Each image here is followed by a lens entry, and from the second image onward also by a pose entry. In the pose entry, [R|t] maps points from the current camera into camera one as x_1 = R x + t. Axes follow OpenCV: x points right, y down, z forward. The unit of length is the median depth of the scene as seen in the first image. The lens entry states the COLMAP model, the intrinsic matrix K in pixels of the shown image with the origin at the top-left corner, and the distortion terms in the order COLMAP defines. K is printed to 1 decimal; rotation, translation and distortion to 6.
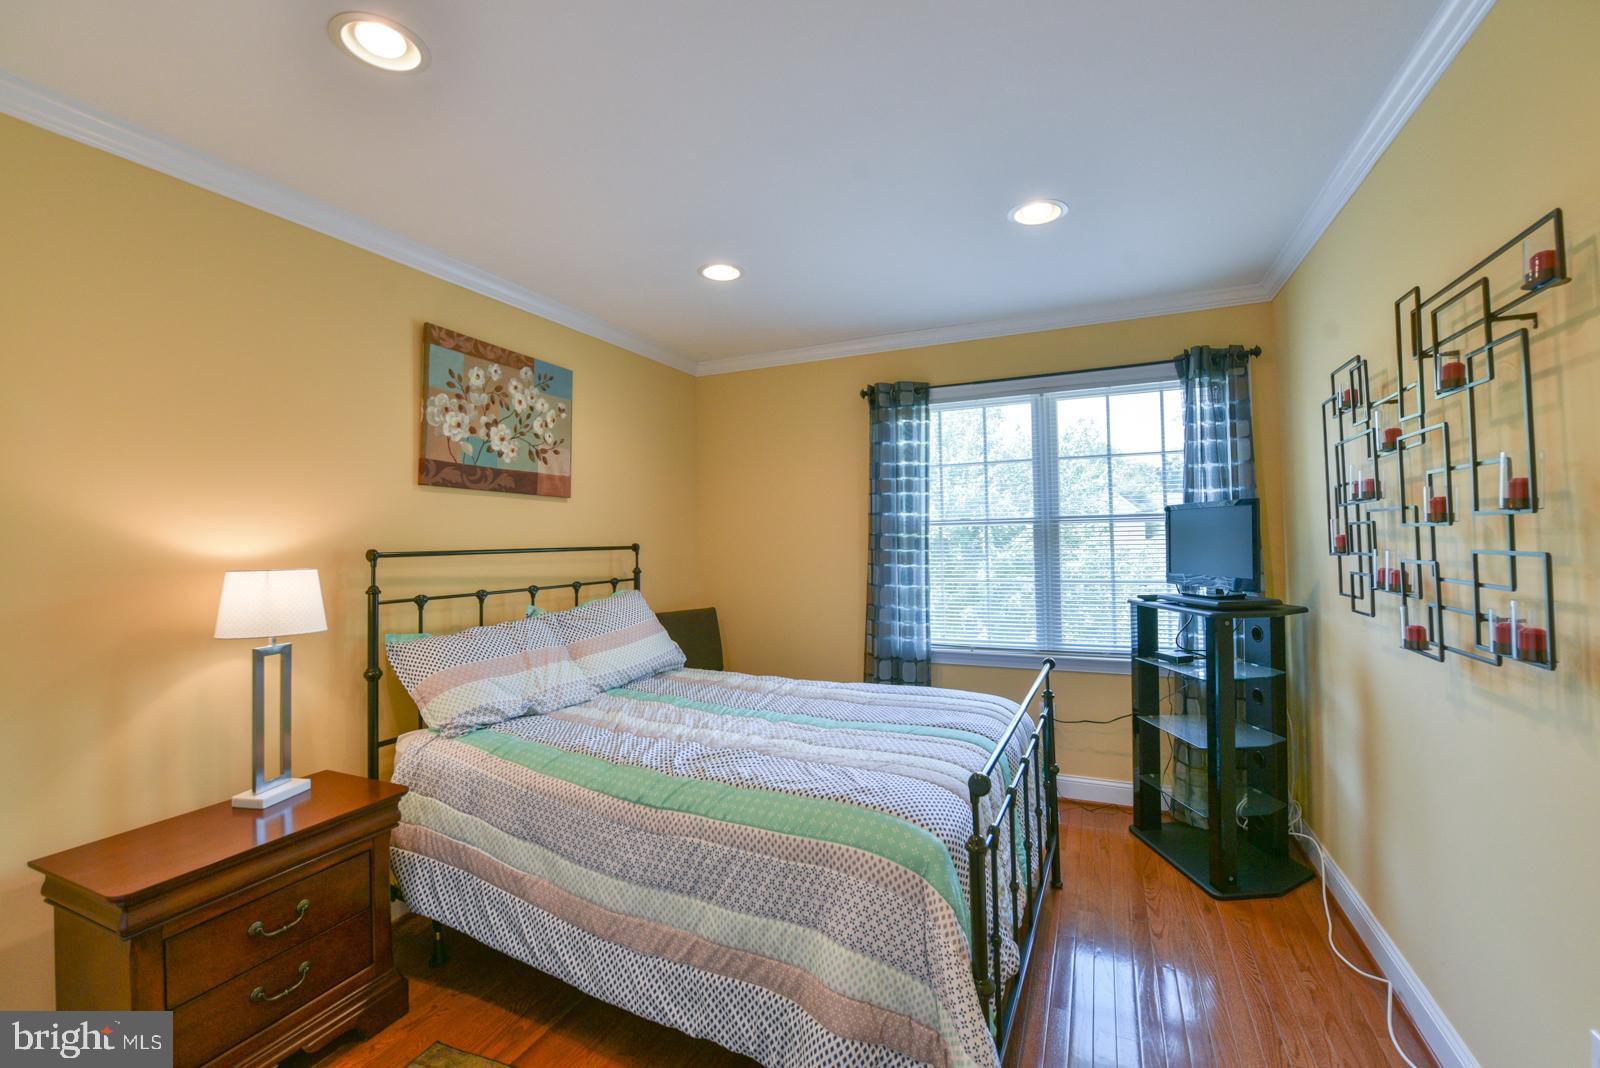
lens RADIAL K [[641.0, 0, 804.4], [0, 641.0, 528.6], [0, 0, 1]] dist [-0.016065, -0.001922]
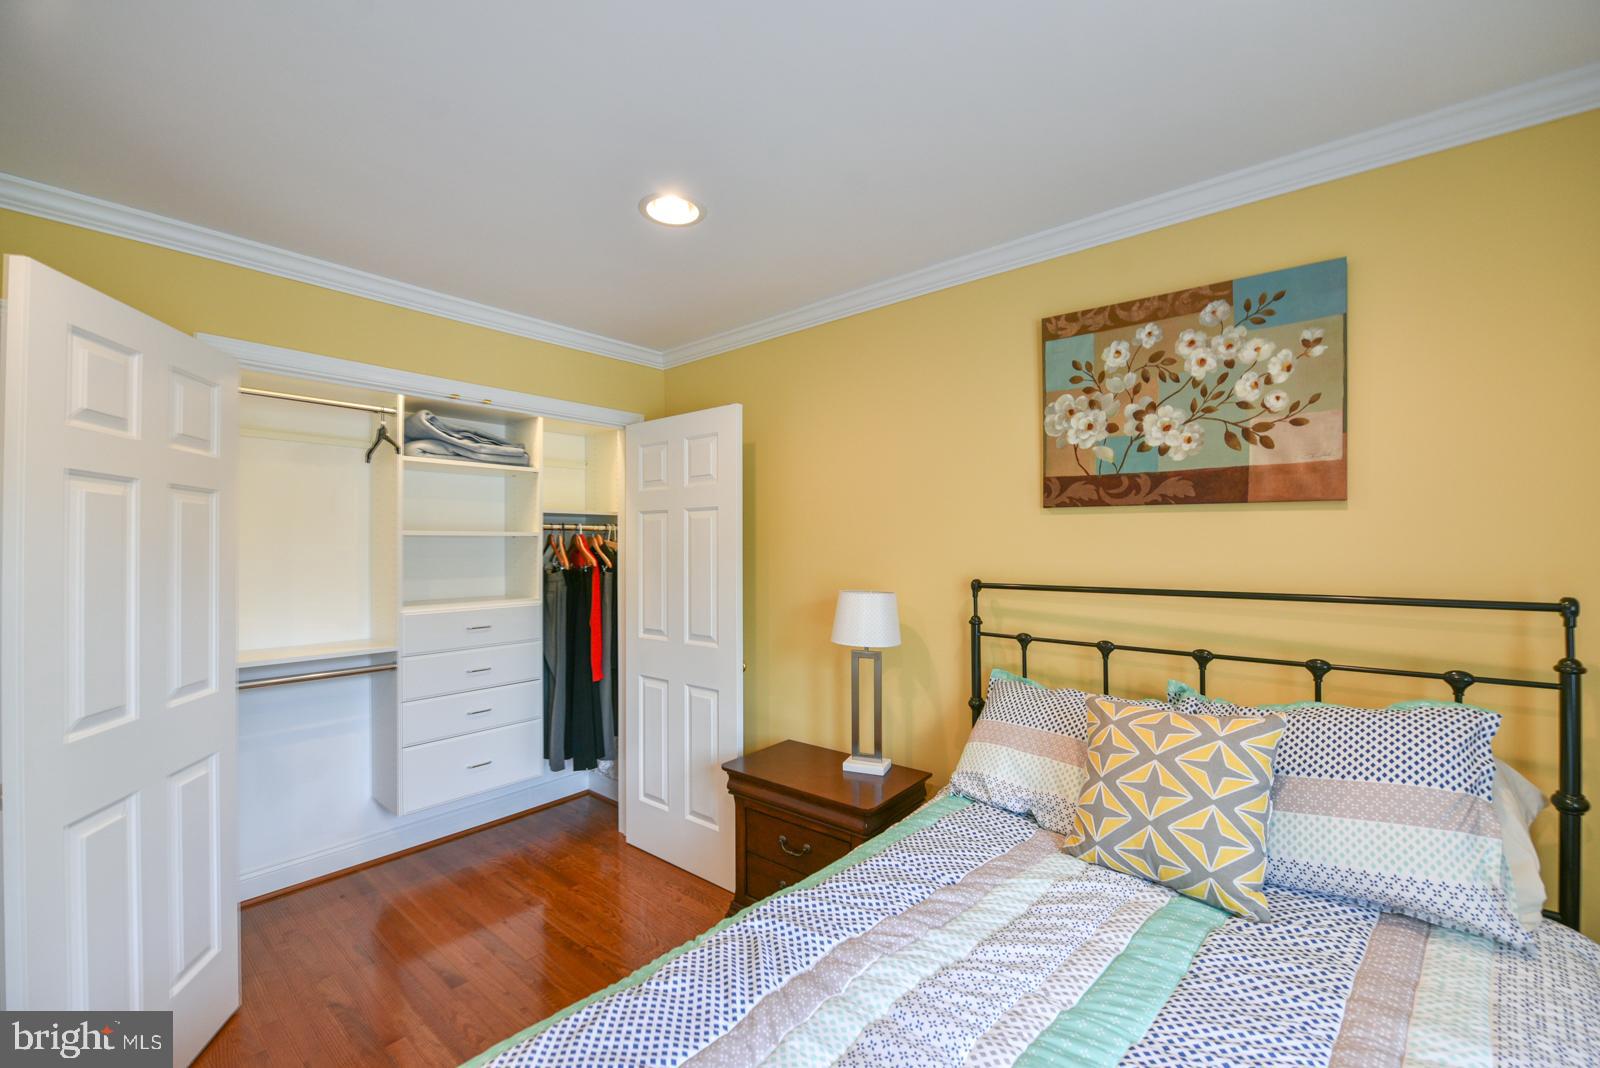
lens RADIAL K [[641.0, 0, 802.0], [0, 641.0, 537.8], [0, 0, 1]] dist [-0.016065, -0.001922]
pose [[-0.262332, 0.011999, -0.964903, 0.294125], [0.027357, 0.999613, 0.004993, -0.036734], [0.964590, -0.025087, -0.262559, 0.809956]]
